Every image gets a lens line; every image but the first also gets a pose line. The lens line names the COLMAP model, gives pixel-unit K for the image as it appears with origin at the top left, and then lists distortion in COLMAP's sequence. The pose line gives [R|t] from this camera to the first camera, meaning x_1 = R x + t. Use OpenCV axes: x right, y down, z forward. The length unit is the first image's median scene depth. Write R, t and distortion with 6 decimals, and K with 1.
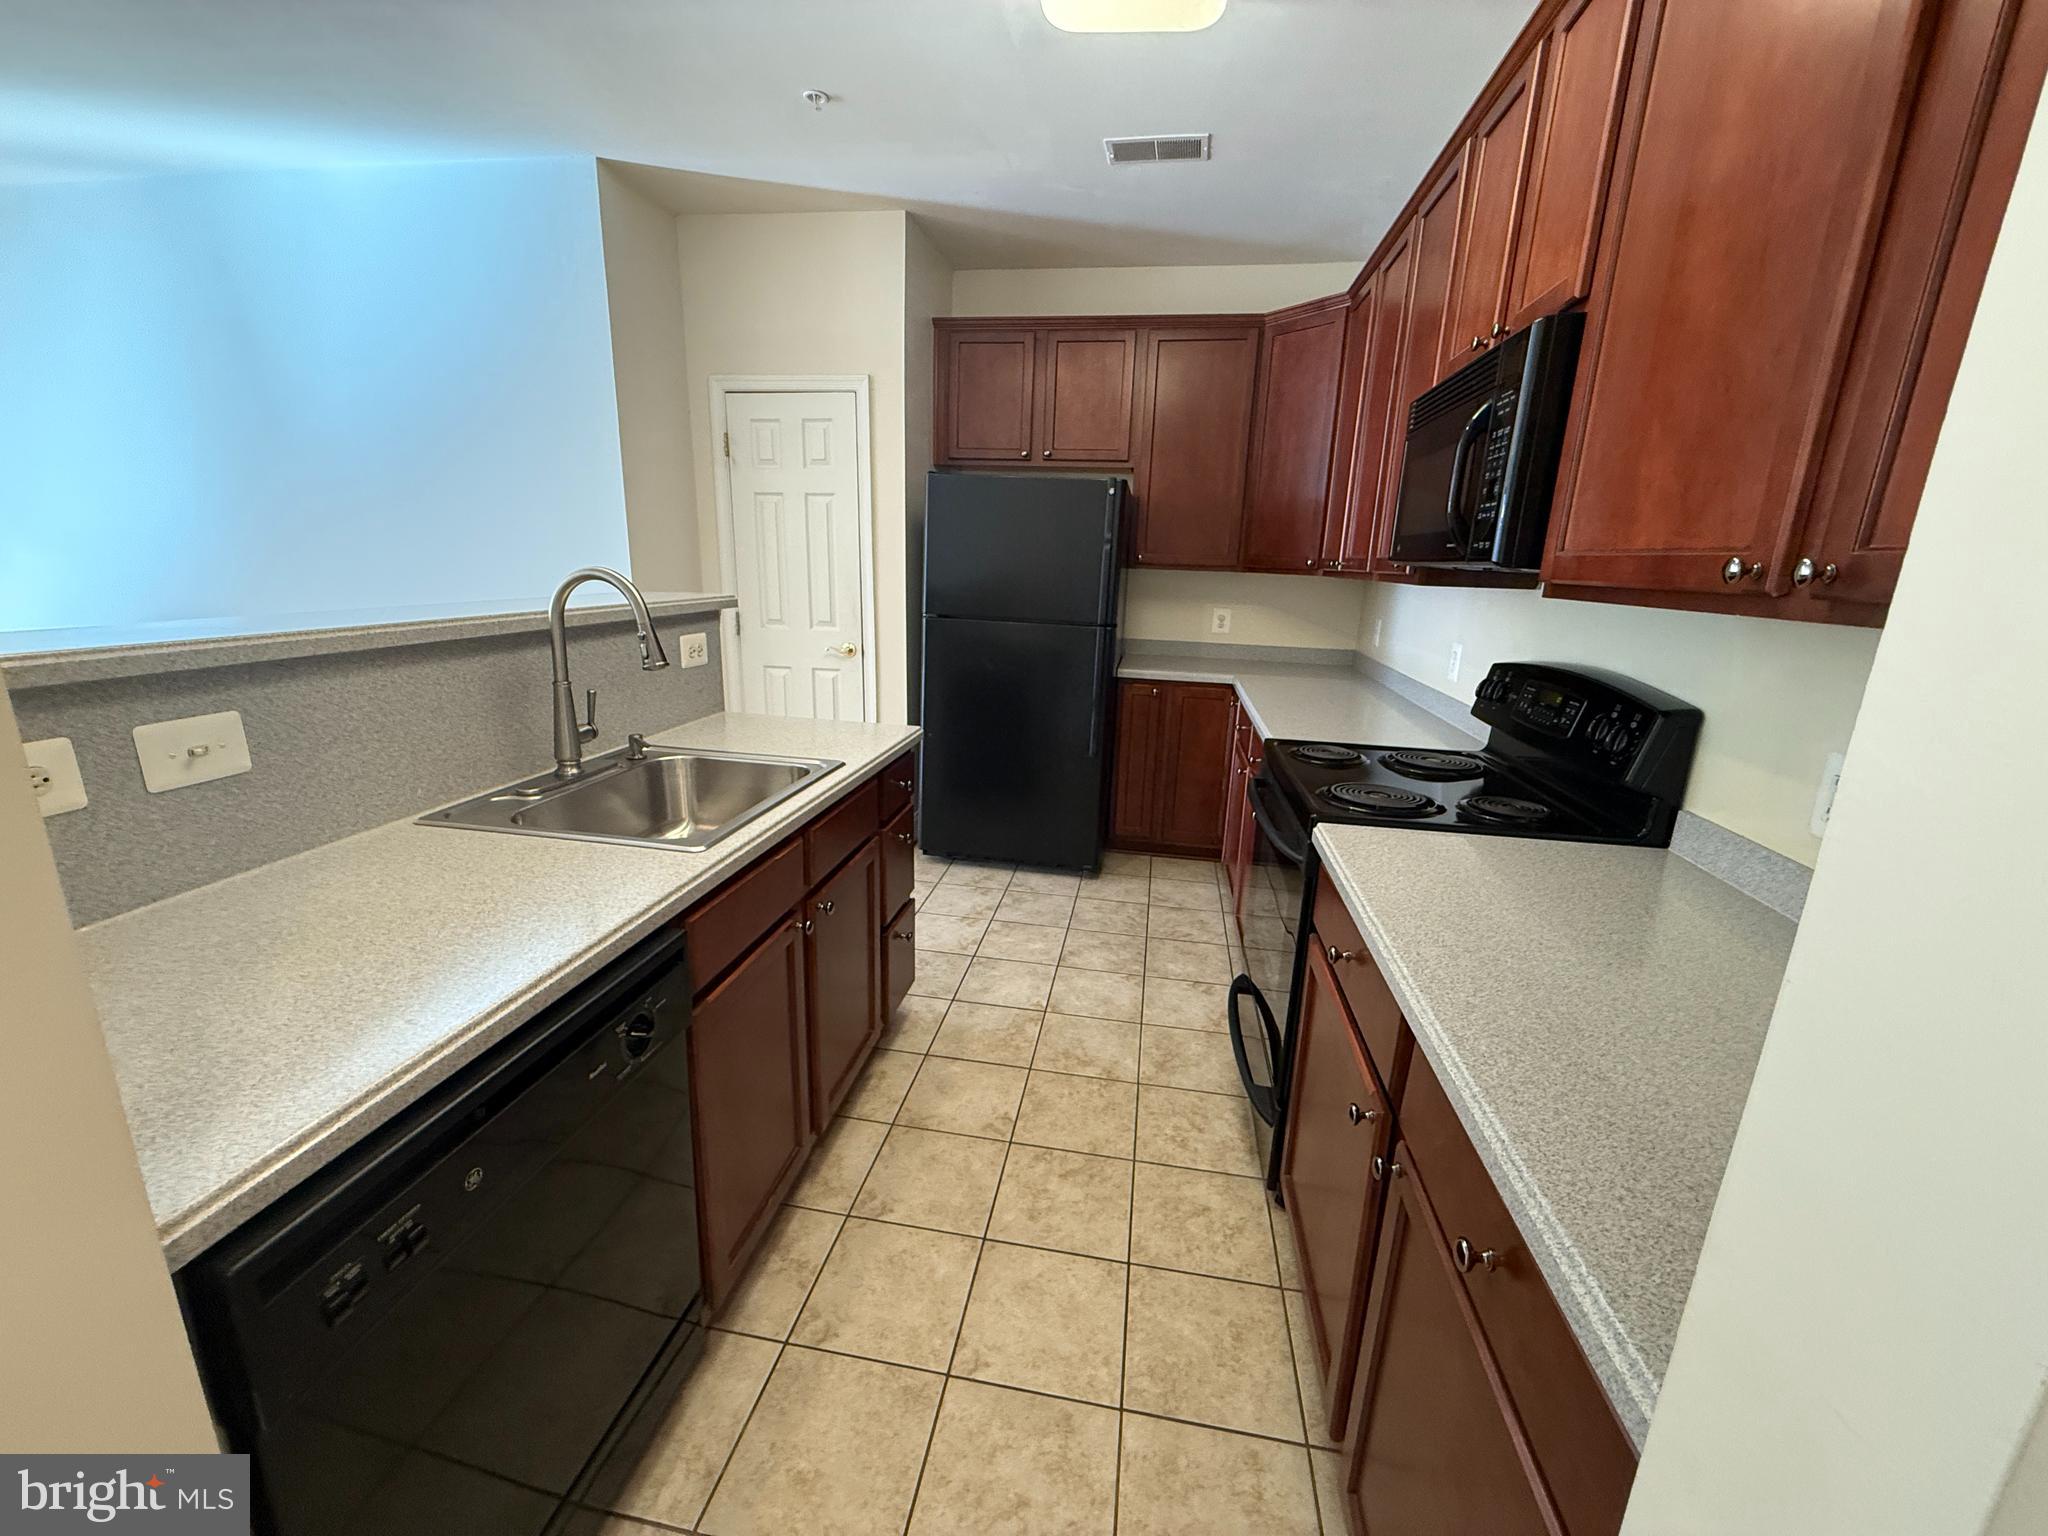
lens RADIAL K [[817.1, 0, 1016.7], [0, 817.1, 766.9], [0, 0, 1]] dist [-0.000809, 0.000531]
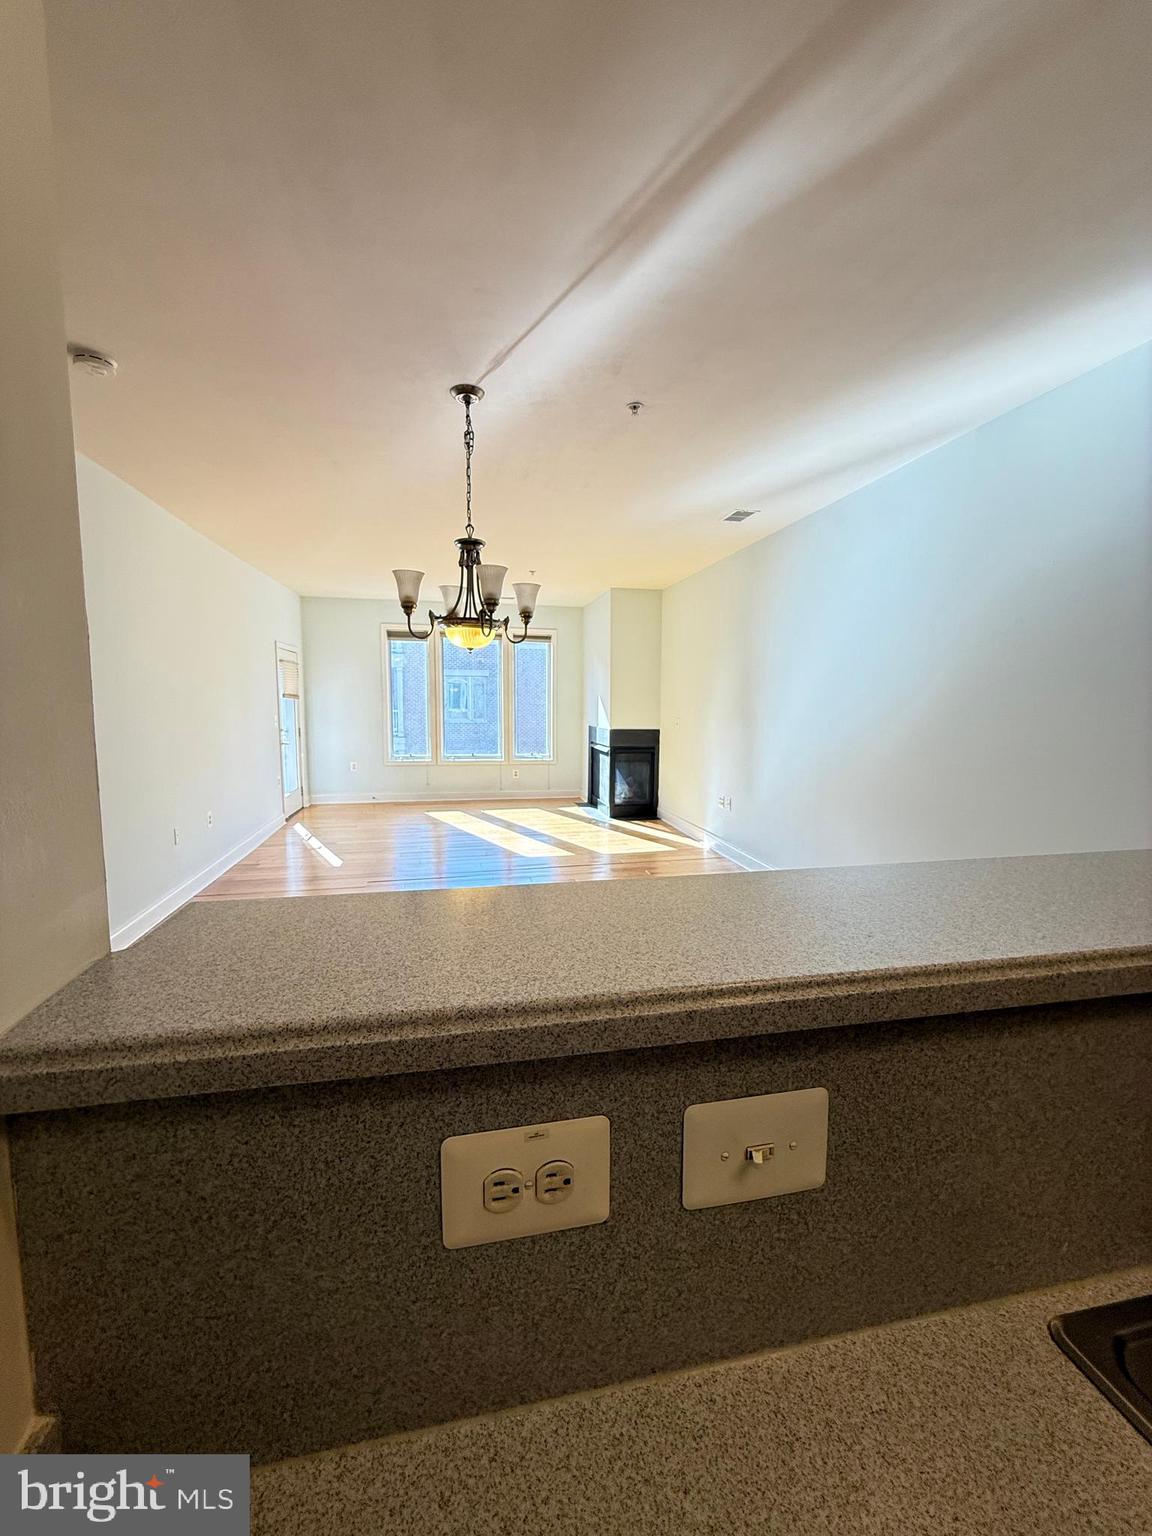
lens RADIAL K [[612.8, 0, 581.8], [0, 612.8, 767.6], [0, 0, 1]] dist [-0.000809, 0.000531]
pose [[0.377614, 0.073629, -0.923031, -0.401595], [-0.228085, 0.973515, -0.015654, -0.154580], [0.897432, 0.216441, 0.384407, 0.397052]]
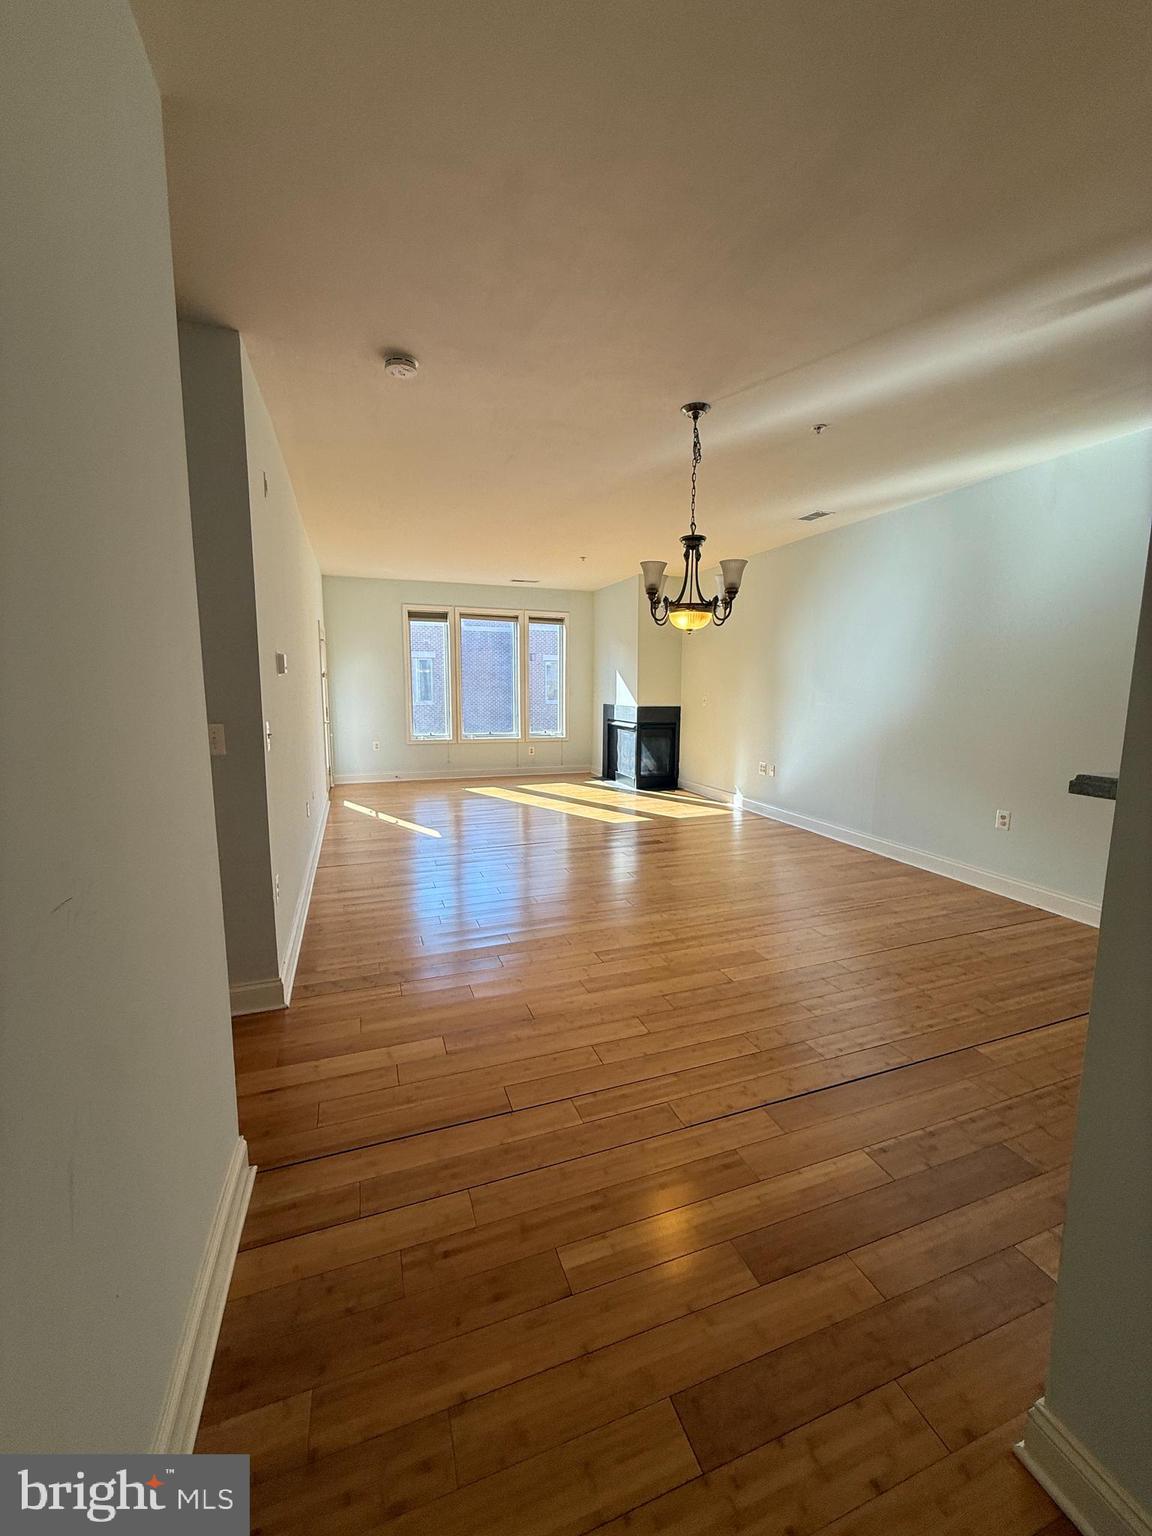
lens RADIAL K [[612.8, 0, 579.5], [0, 612.8, 765.6], [0, 0, 1]] dist [-0.000809, 0.000531]
pose [[0.500187, 0.086743, -0.861562, -0.517535], [-0.206963, 0.978109, -0.021677, 0.079028], [0.840820, 0.189154, 0.507190, -0.392549]]
